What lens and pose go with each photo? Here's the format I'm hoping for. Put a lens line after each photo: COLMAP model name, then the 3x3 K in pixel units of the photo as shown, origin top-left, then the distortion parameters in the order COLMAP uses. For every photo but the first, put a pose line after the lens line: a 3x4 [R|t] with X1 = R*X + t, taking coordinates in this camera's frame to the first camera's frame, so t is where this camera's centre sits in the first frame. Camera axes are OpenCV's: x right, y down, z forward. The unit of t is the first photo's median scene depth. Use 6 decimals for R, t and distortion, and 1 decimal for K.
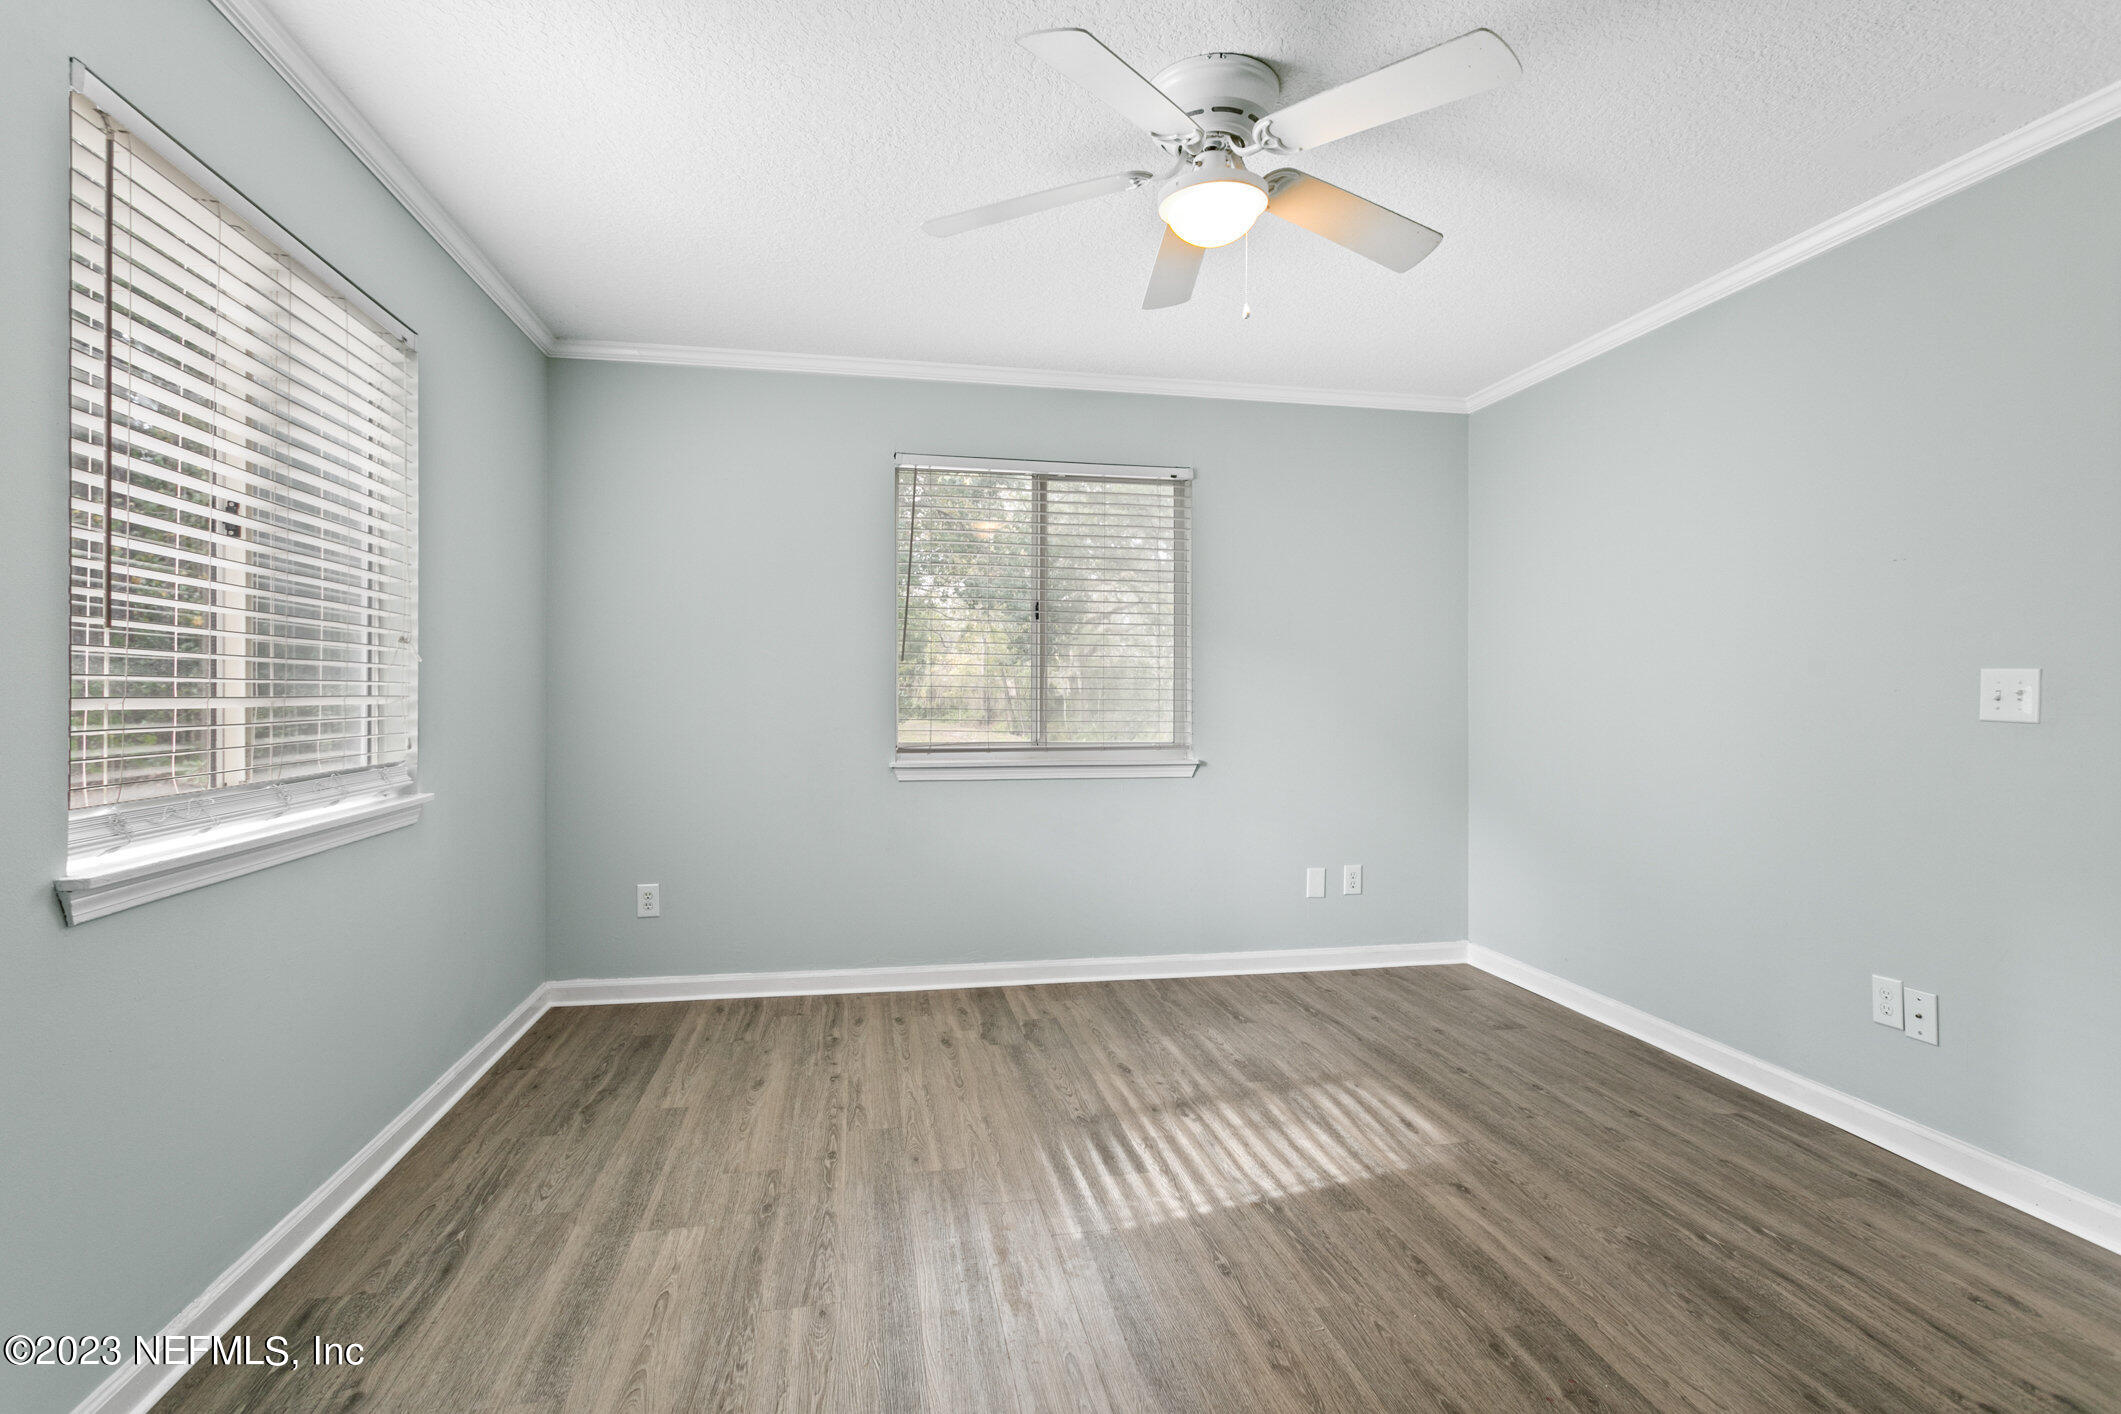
lens RADIAL K [[1025.0, 0, 1096.6], [0, 1025.0, 695.5], [0, 0, 1]] dist [-0.003728, 0.003907]
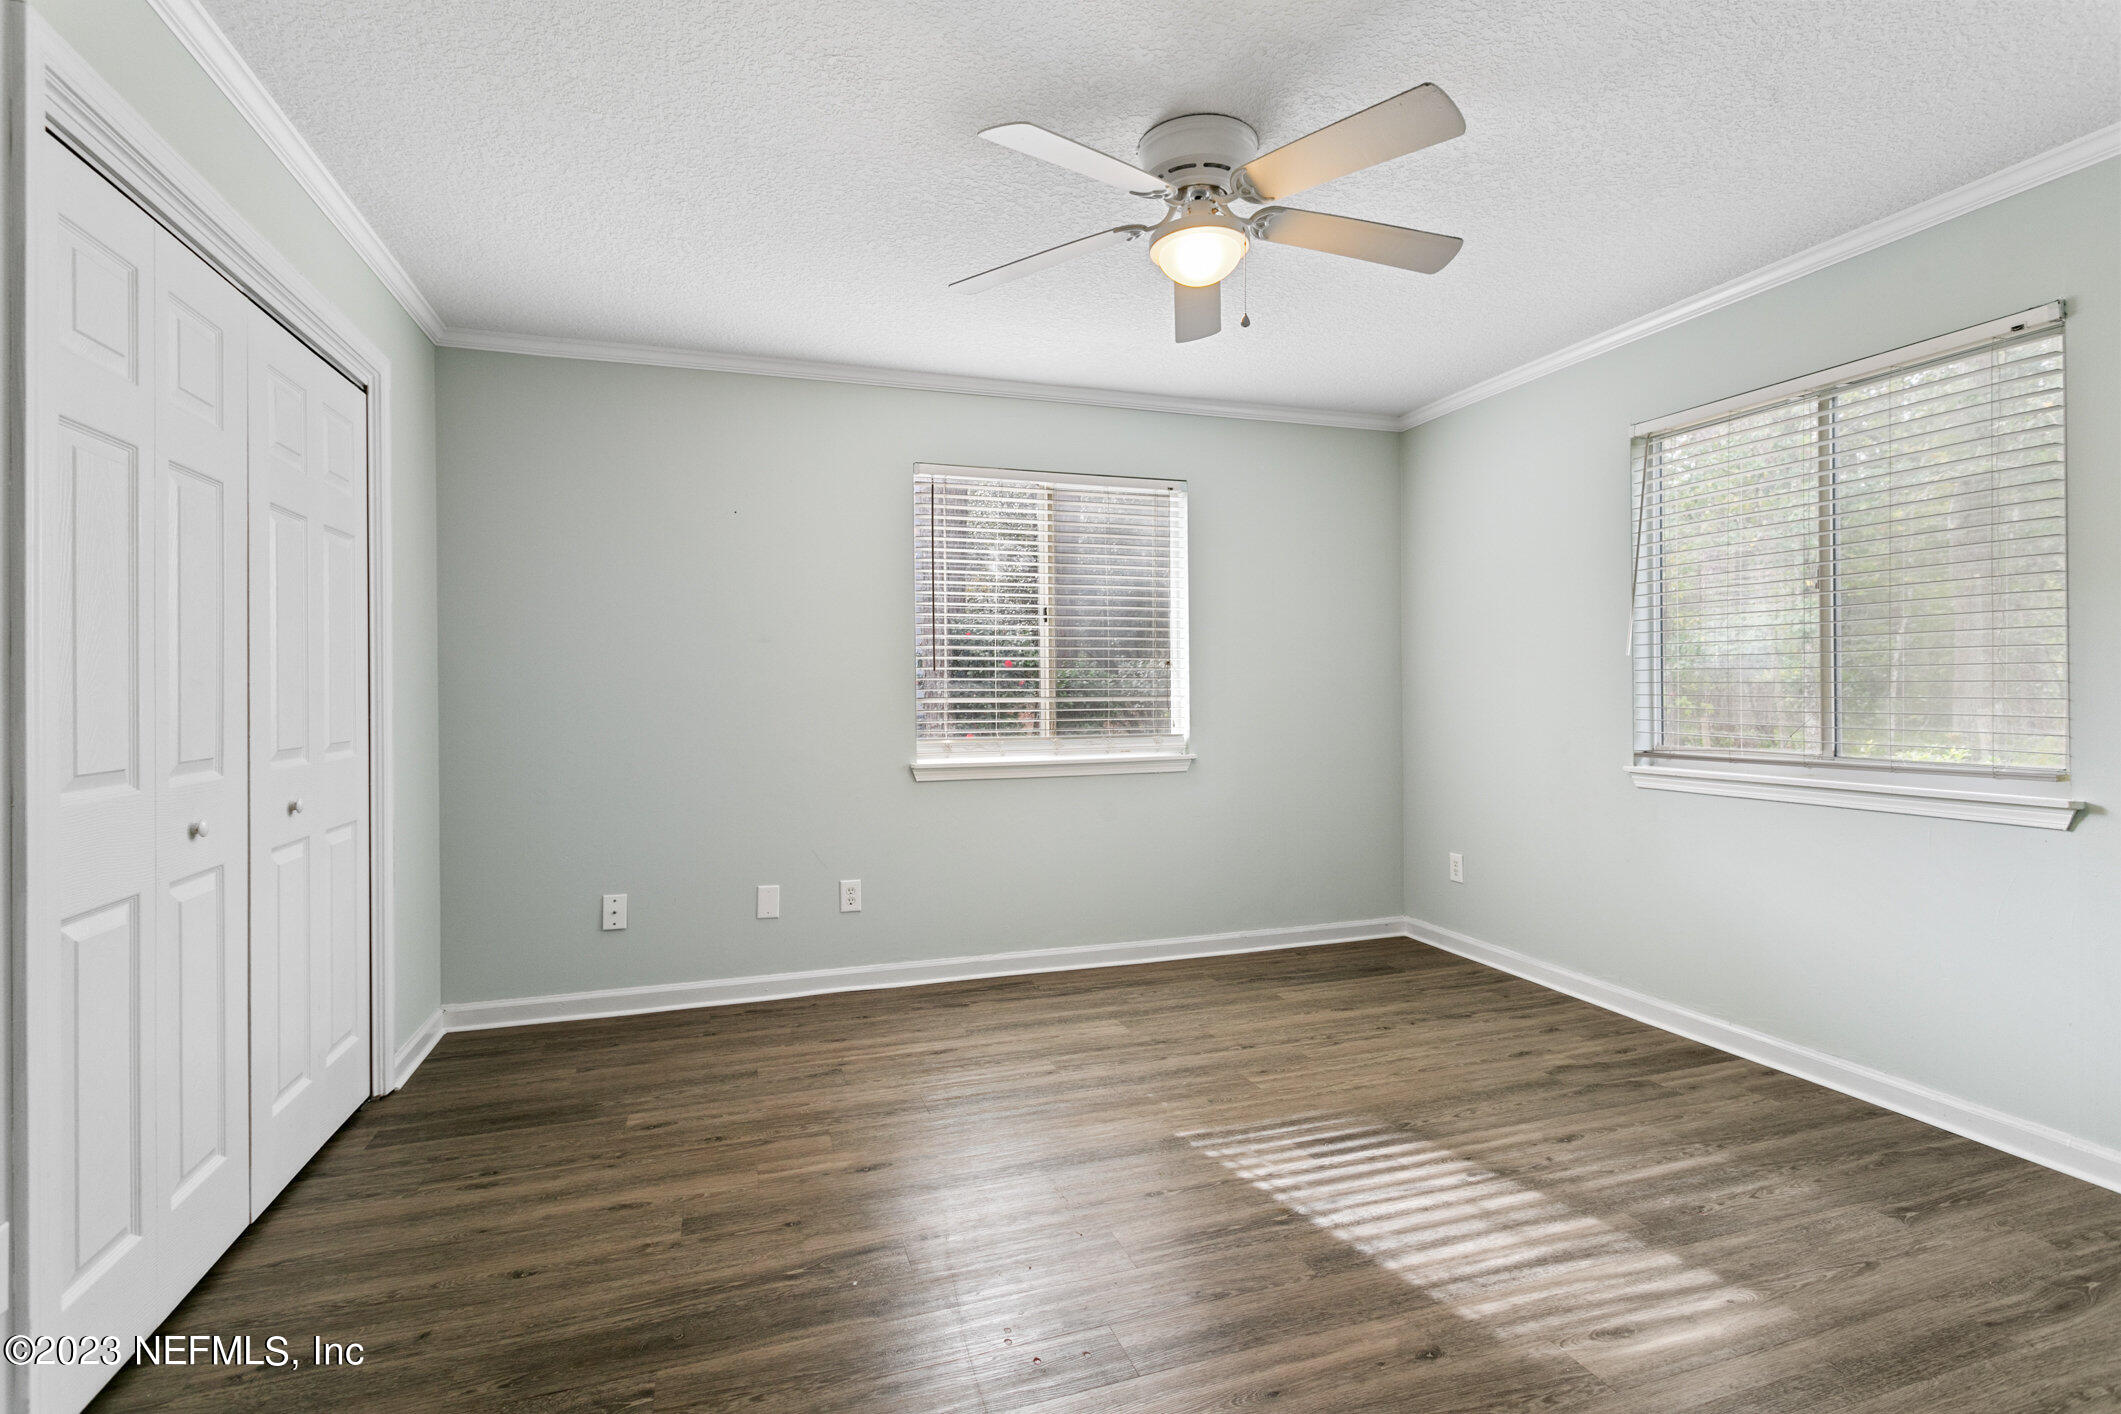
lens RADIAL K [[1025.0, 0, 1055.6], [0, 1025.0, 710.0], [0, 0, 1]] dist [-0.003728, 0.003907]
pose [[0.106171, 0.009900, -0.994299, 0.918867], [0.007816, 0.999911, 0.010791, 0.003093], [0.994317, -0.008918, 0.106084, 0.564930]]
